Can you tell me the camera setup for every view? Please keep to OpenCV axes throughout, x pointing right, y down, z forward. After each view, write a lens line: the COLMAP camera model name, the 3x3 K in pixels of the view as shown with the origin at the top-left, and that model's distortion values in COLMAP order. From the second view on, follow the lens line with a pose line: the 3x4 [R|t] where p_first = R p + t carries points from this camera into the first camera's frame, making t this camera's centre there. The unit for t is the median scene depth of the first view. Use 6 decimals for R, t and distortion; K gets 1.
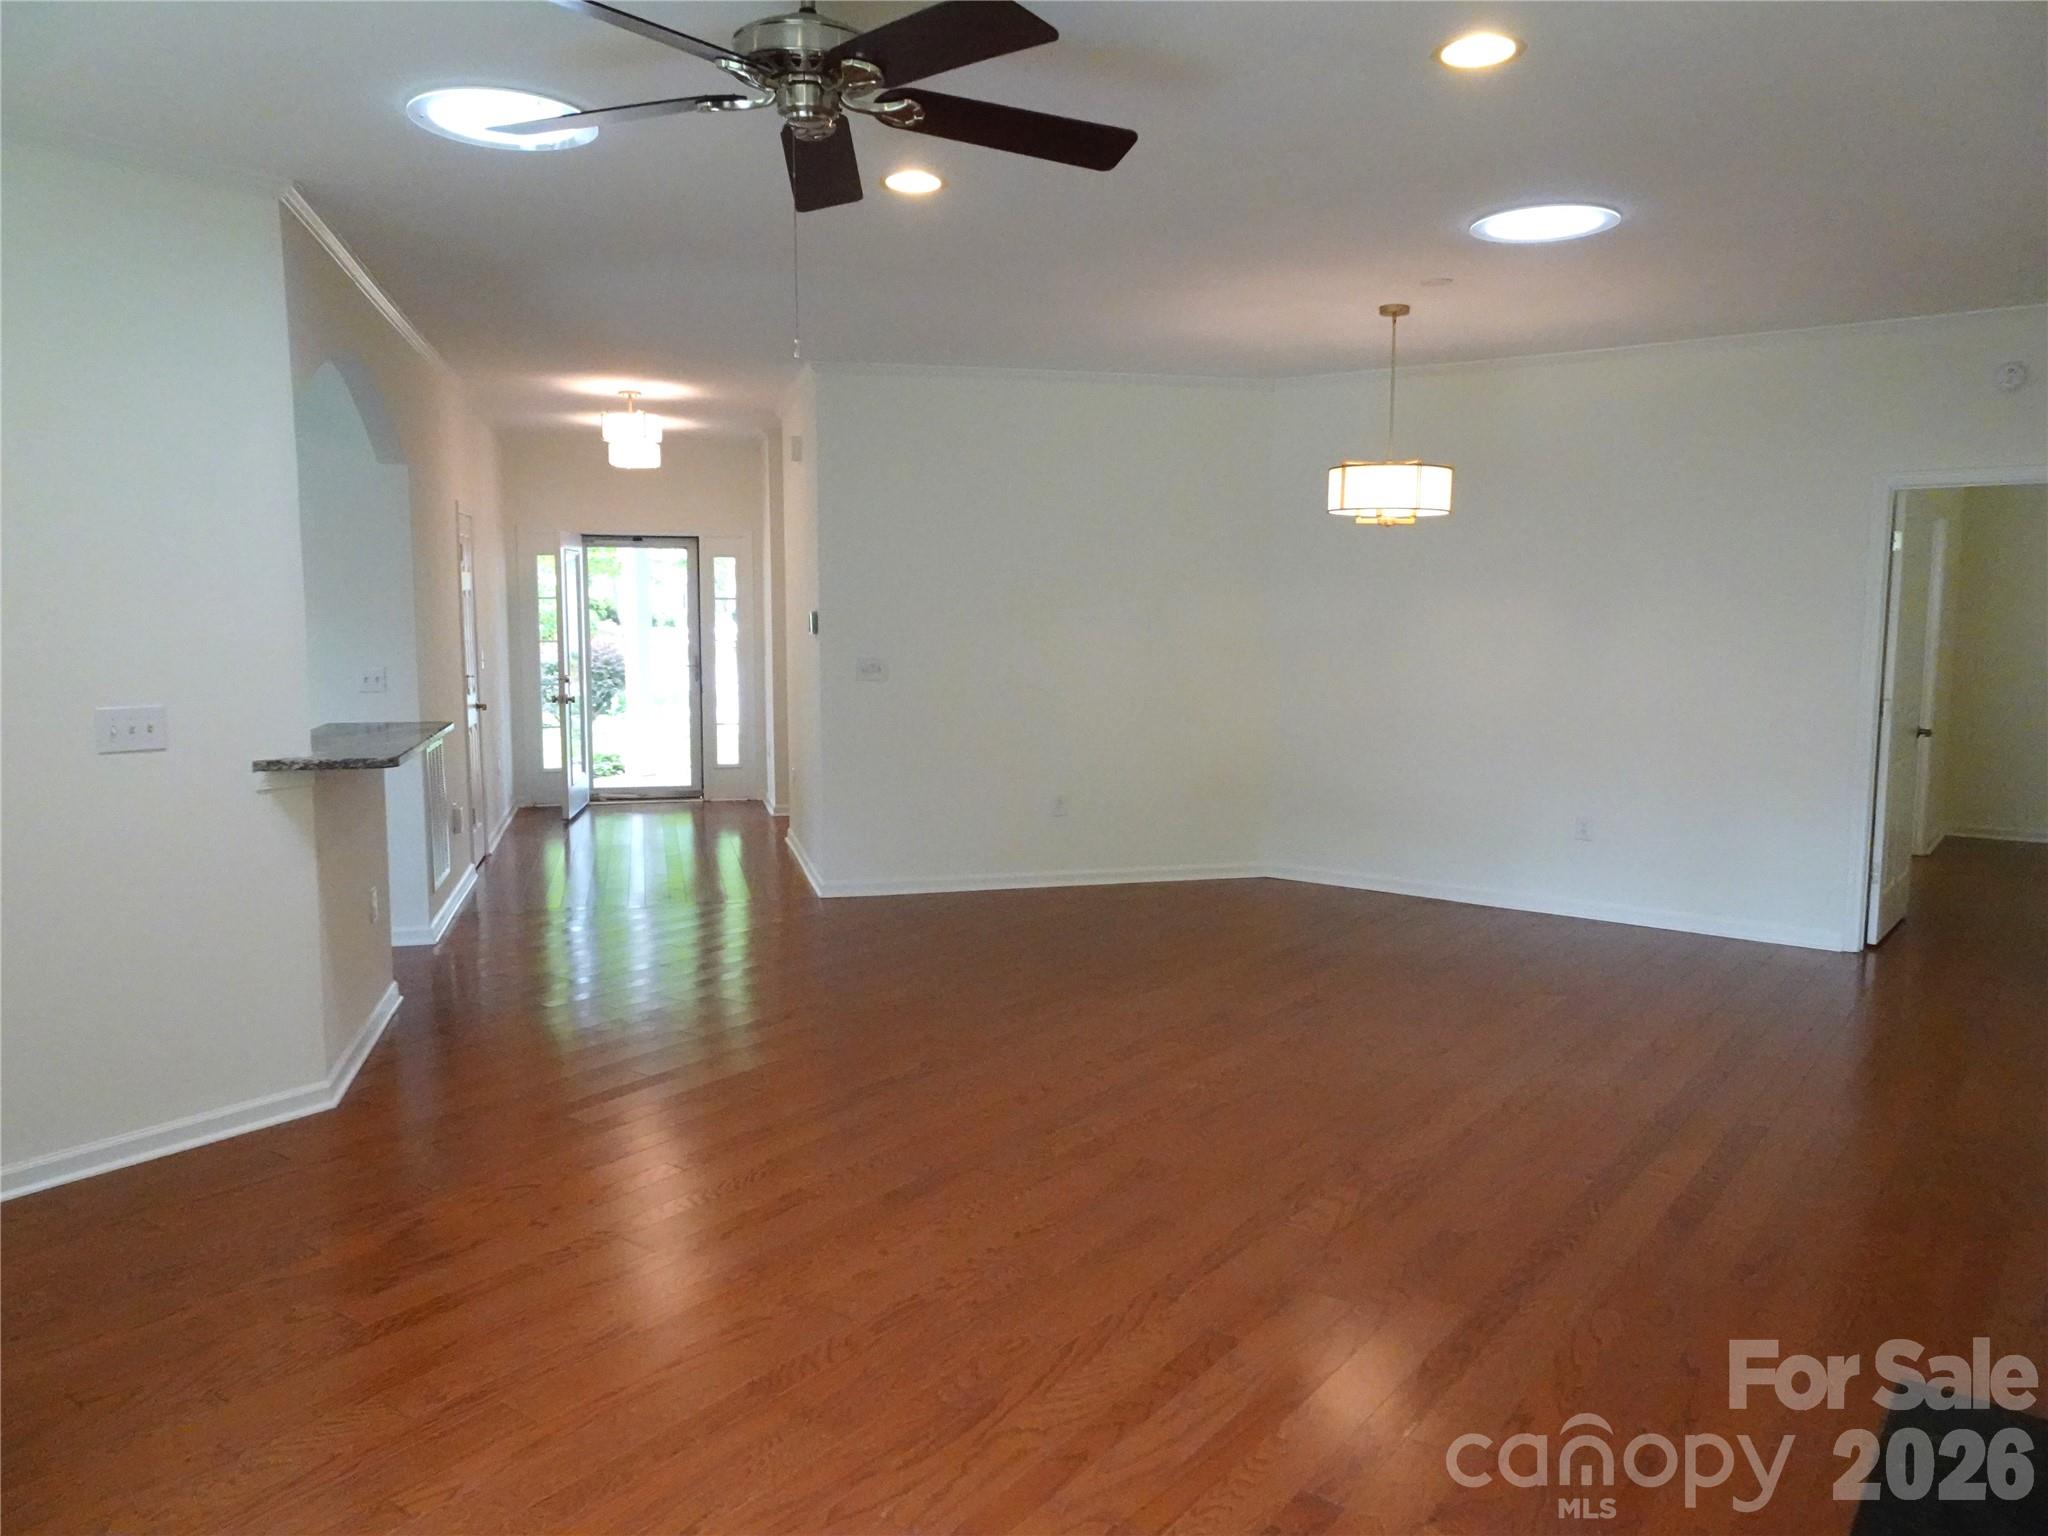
lens RADIAL K [[1473.0, 0, 1027.3], [0, 1473.0, 767.3], [0, 0, 1]] dist [0.005075, 0.003196]
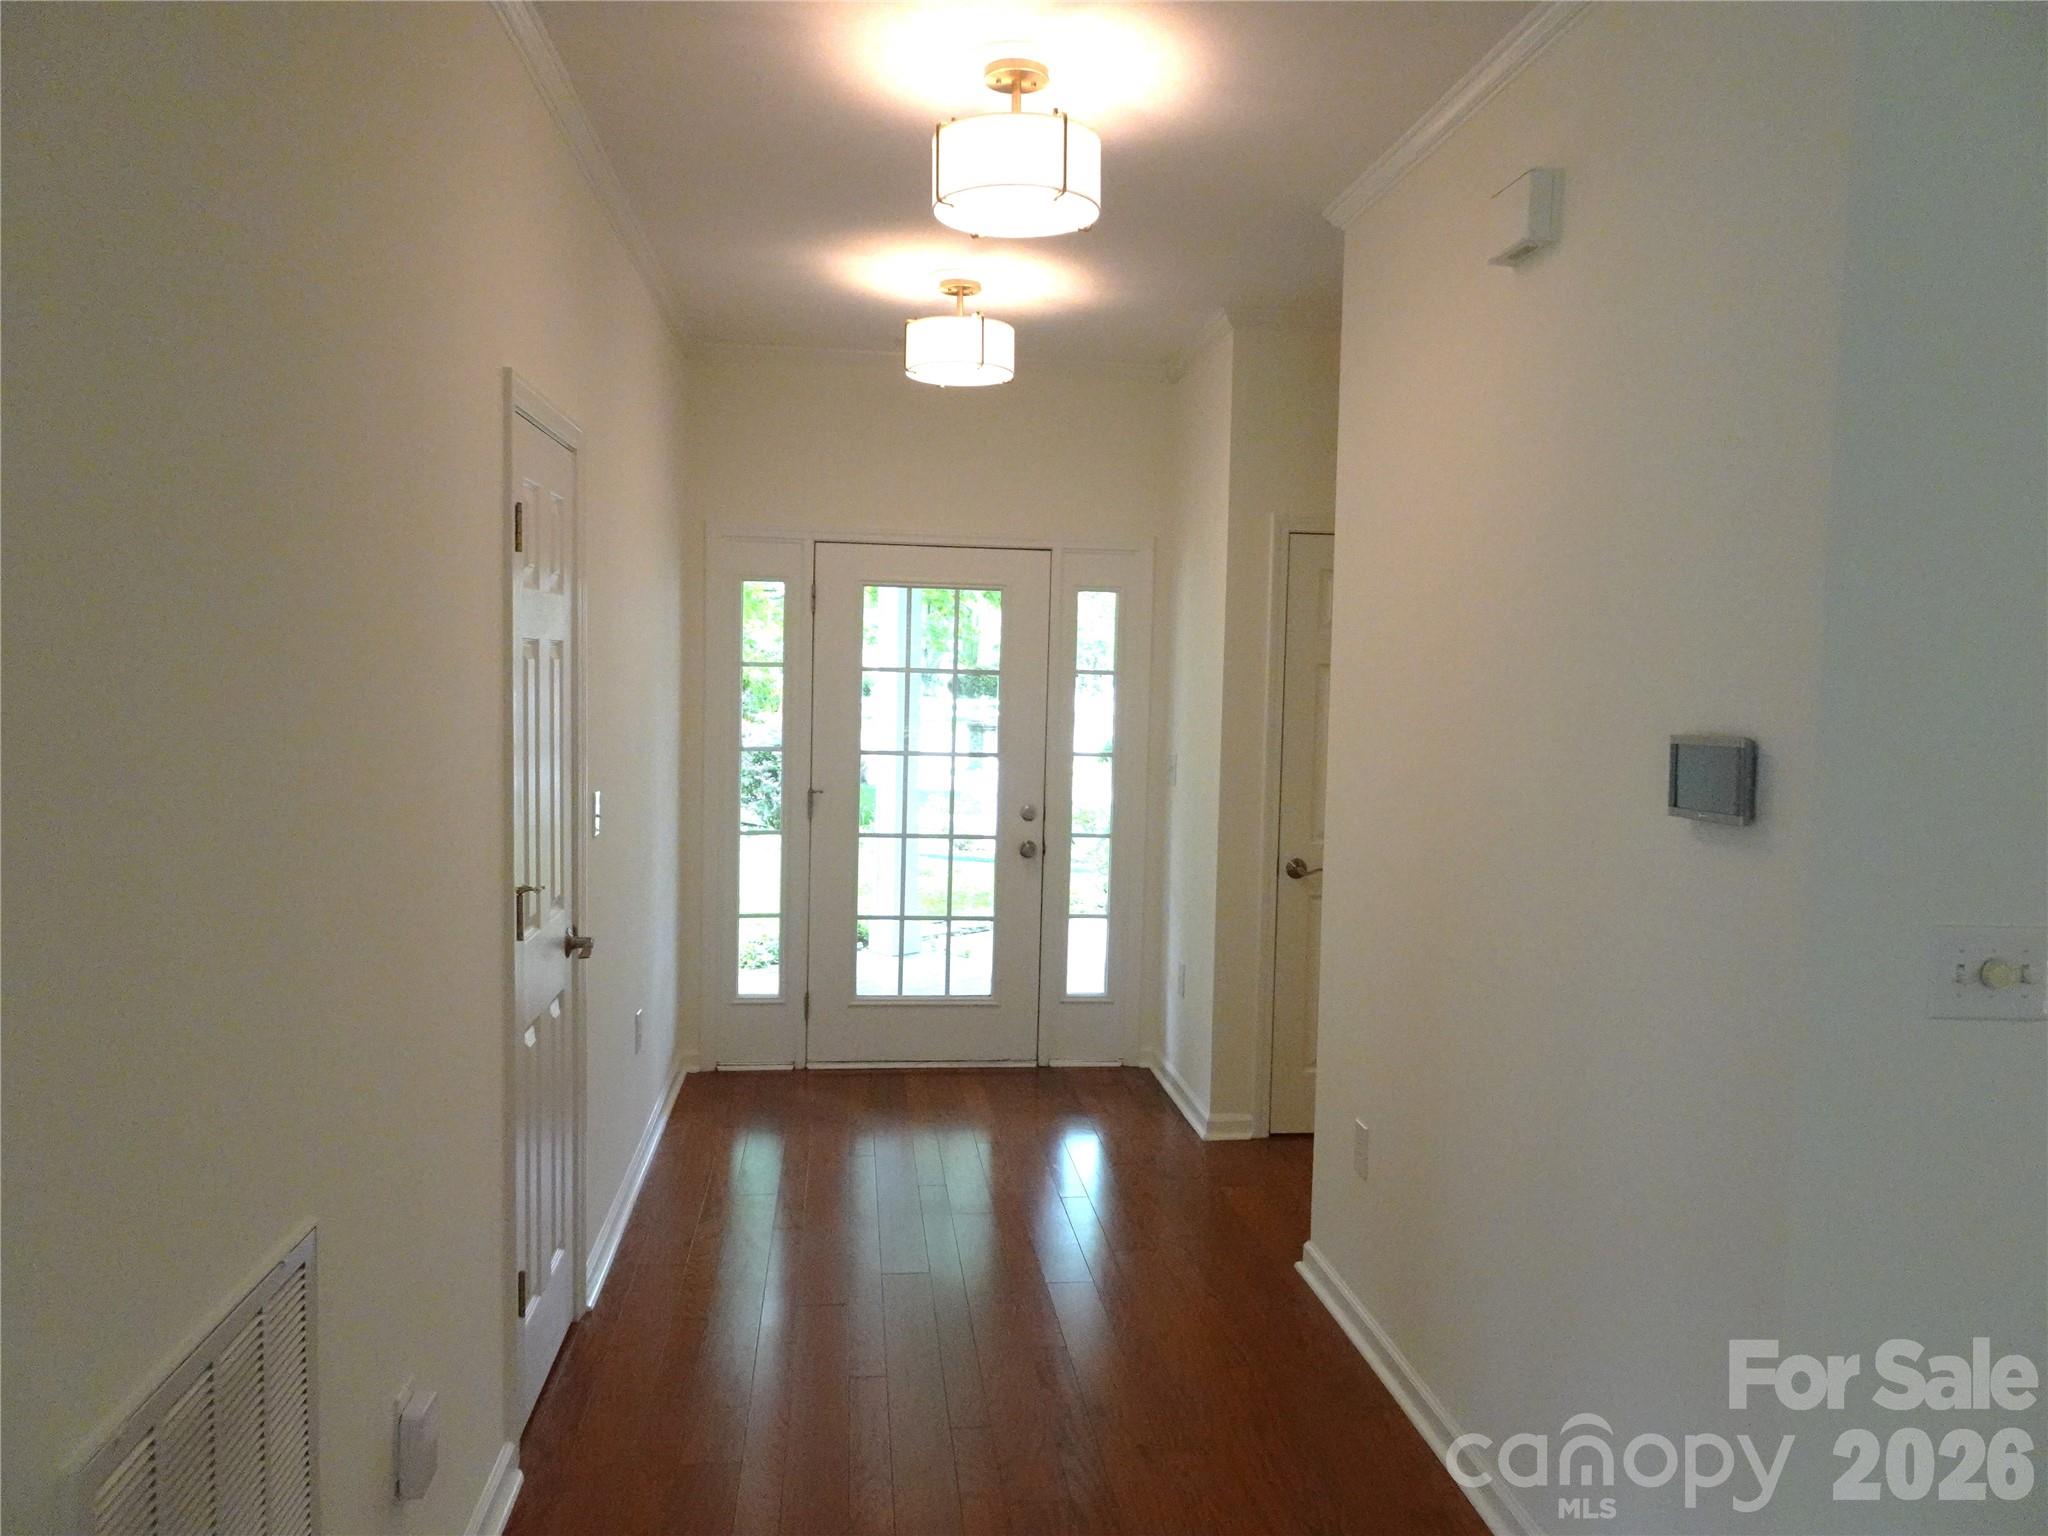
lens RADIAL K [[1473.0, 0, 1021.9], [0, 1473.0, 771.6], [0, 0, 1]] dist [0.005075, 0.003196]
pose [[0.990599, 0.028866, -0.133716, -0.170835], [-0.034753, 0.998517, -0.041897, -0.061115], [0.132308, 0.046150, 0.990134, 0.524468]]
